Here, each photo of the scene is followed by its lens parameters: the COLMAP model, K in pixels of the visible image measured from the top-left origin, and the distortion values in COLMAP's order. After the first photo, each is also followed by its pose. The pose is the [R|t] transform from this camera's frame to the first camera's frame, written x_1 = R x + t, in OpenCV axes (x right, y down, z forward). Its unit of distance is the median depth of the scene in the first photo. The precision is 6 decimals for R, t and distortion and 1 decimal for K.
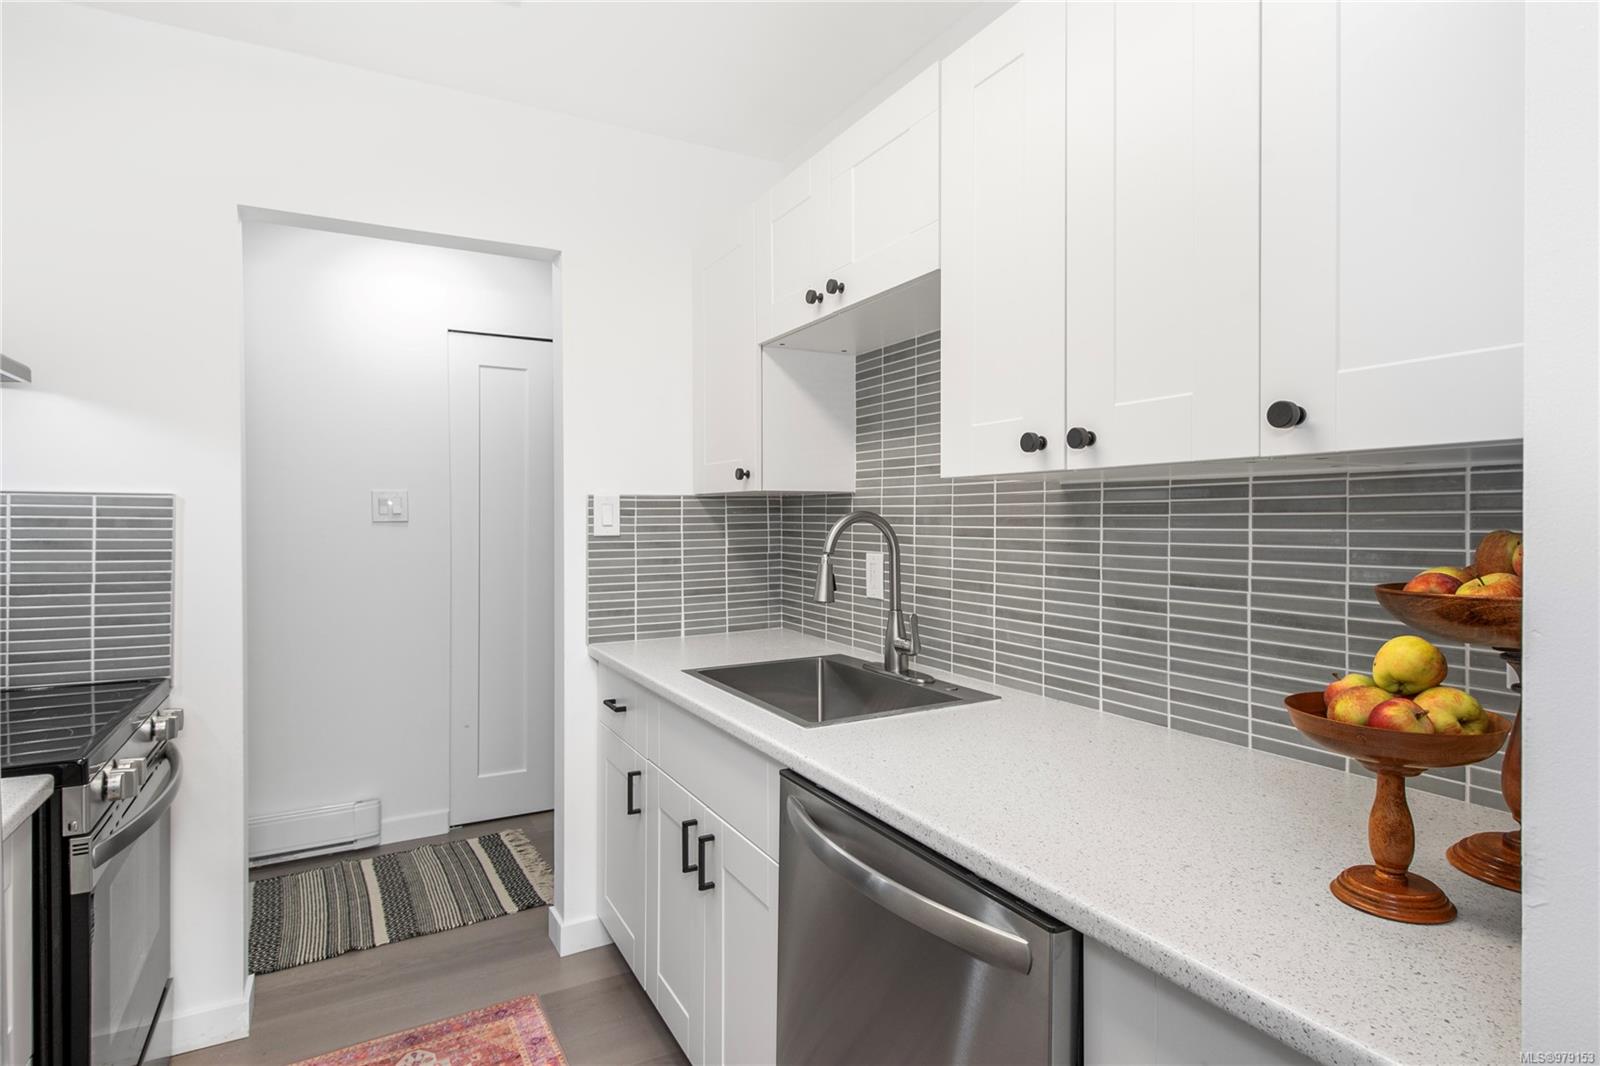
lens RADIAL K [[864.0, 0, 796.2], [0, 864.0, 514.5], [0, 0, 1]] dist [0.021399, -0.003734]
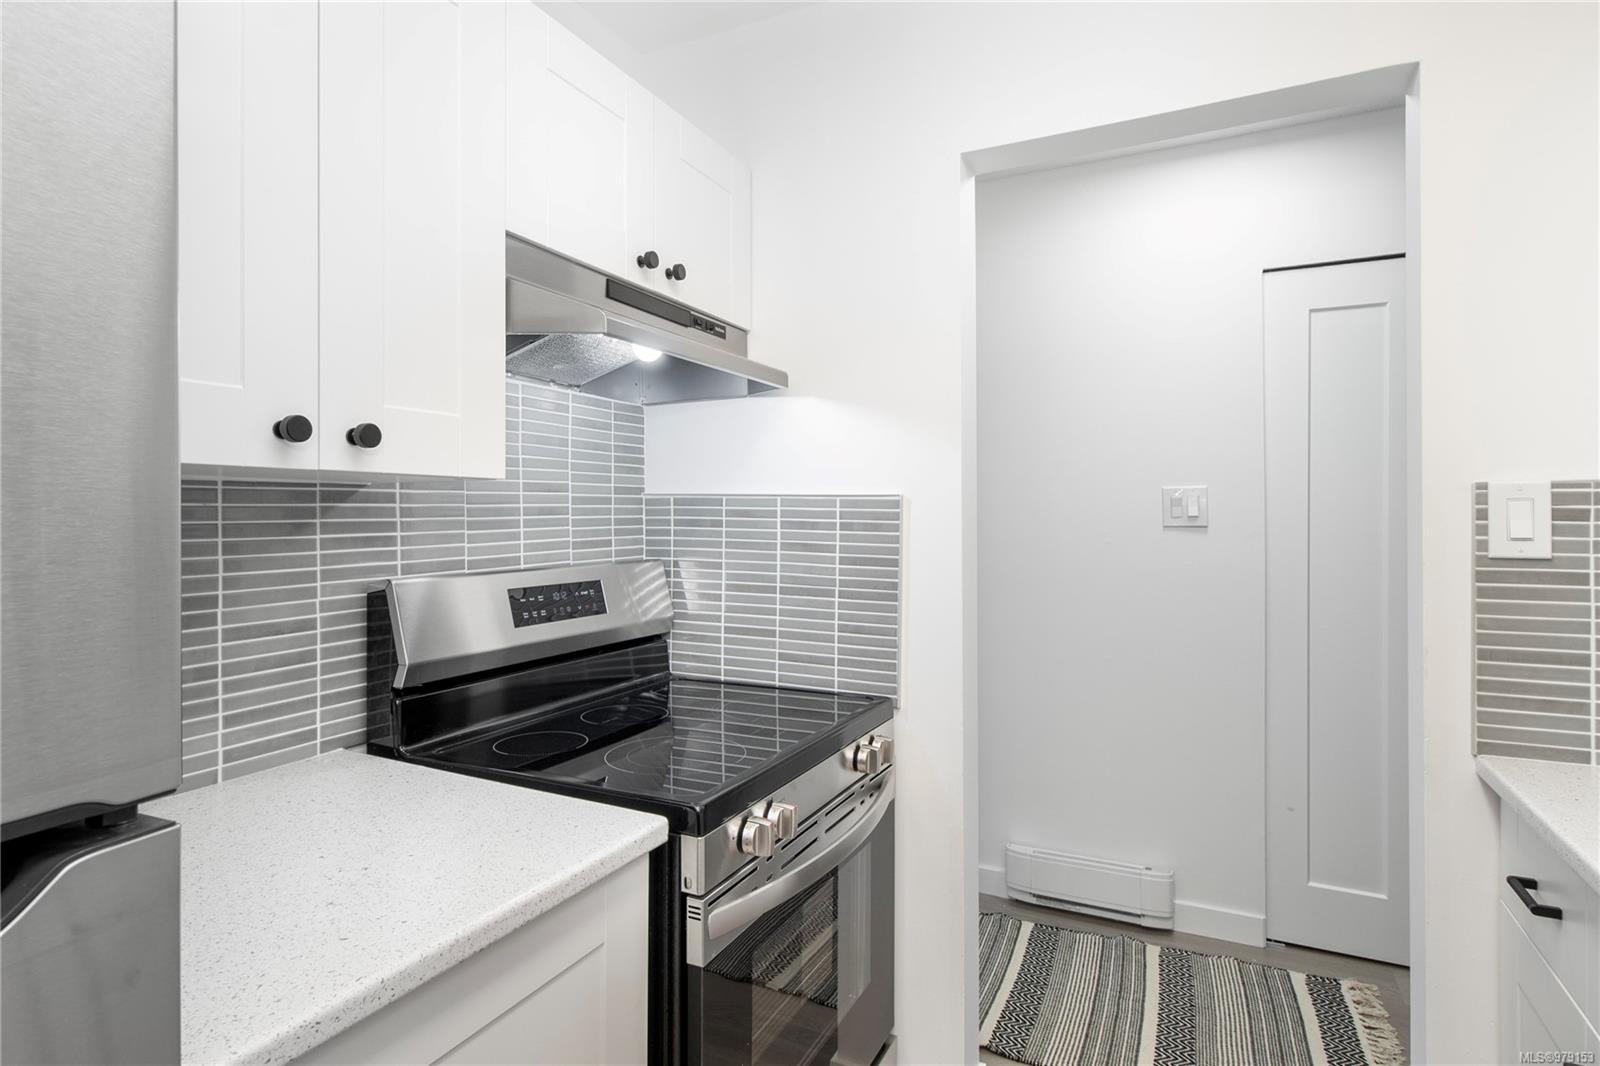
lens RADIAL K [[864.0, 0, 796.2], [0, 864.0, 514.5], [0, 0, 1]] dist [0.021399, -0.003734]
pose [[0.586551, -0.000764, -0.809912, -0.042971], [-0.000514, 0.999999, -0.001315, -0.001553], [0.809912, 0.001188, 0.586550, 0.323434]]
